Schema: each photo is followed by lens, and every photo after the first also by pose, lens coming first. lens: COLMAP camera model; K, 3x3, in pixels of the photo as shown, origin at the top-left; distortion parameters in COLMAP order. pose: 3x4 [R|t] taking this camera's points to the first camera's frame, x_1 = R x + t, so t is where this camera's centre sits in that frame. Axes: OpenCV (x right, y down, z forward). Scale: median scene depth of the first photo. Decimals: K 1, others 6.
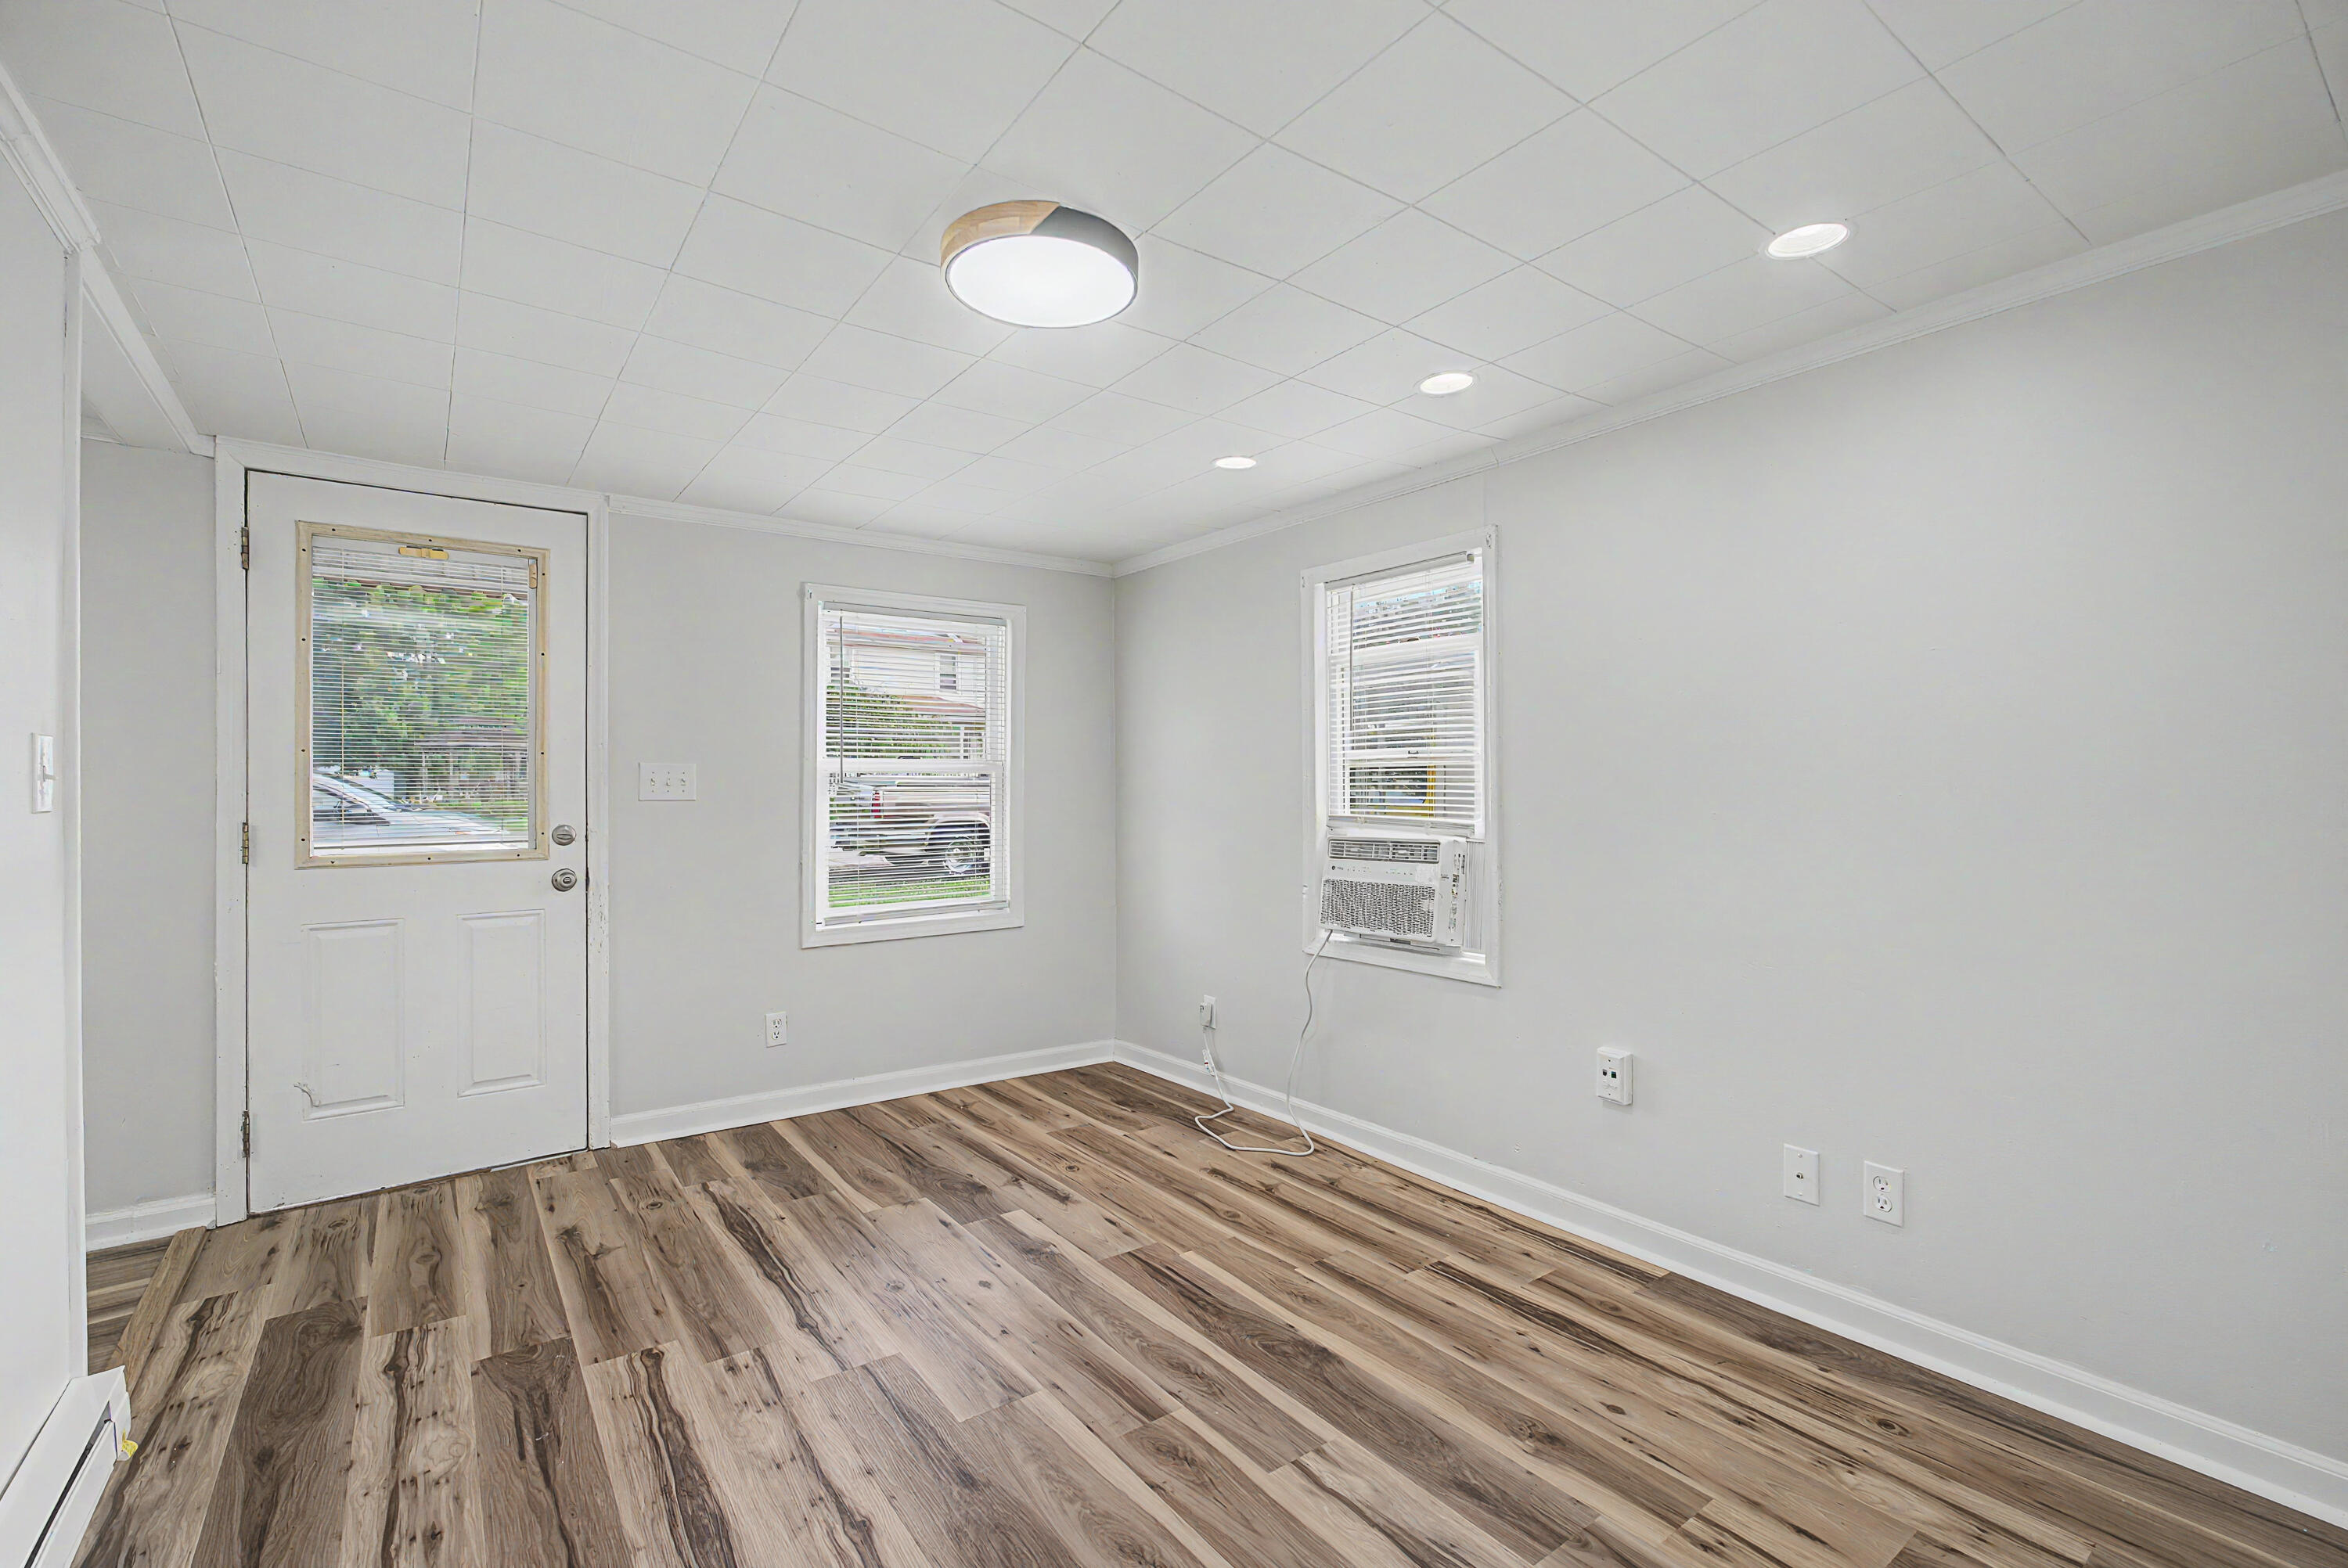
lens RADIAL K [[1035.4, 0, 1169.4], [0, 1035.4, 777.6], [0, 0, 1]] dist [-0.015197, 0.001631]
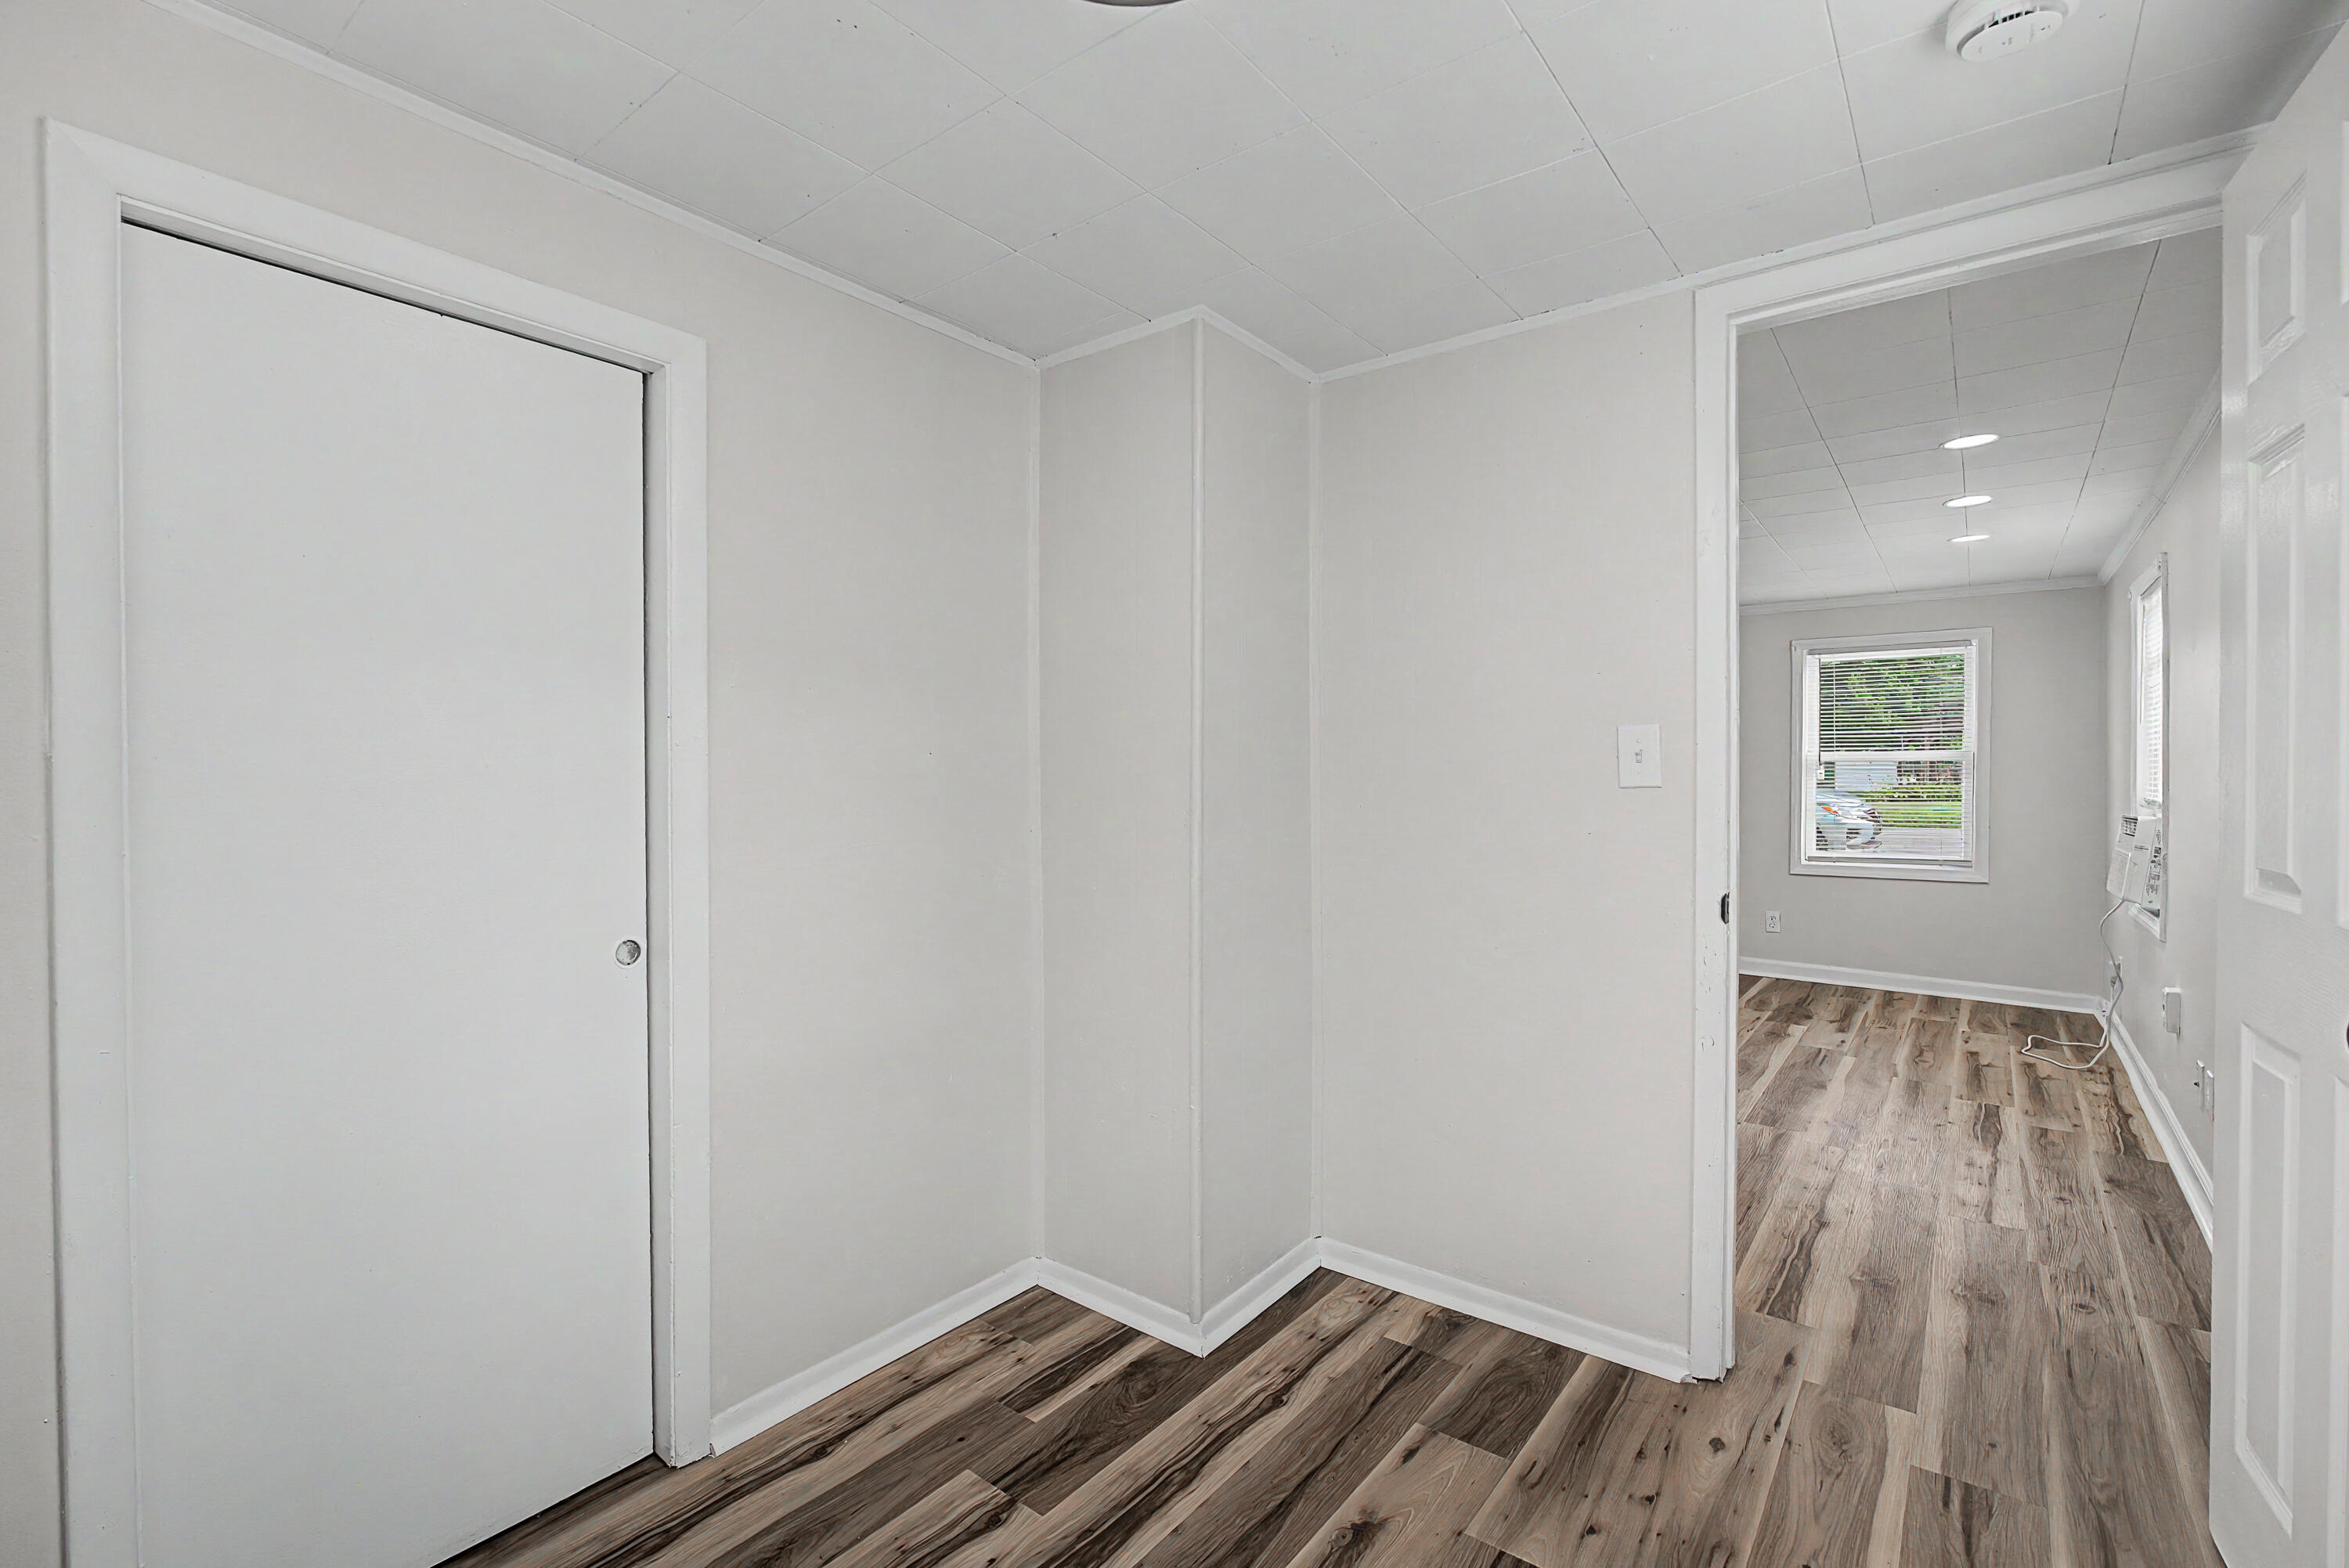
lens RADIAL K [[1035.9, 0, 1169.9], [0, 1035.9, 777.6], [0, 0, 1]] dist [-0.015197, 0.001631]
pose [[0.278755, 0.010853, -0.960301, 1.142840], [0.007707, 0.999879, 0.013538, -0.011526], [0.960331, -0.011174, 0.278638, -0.433649]]
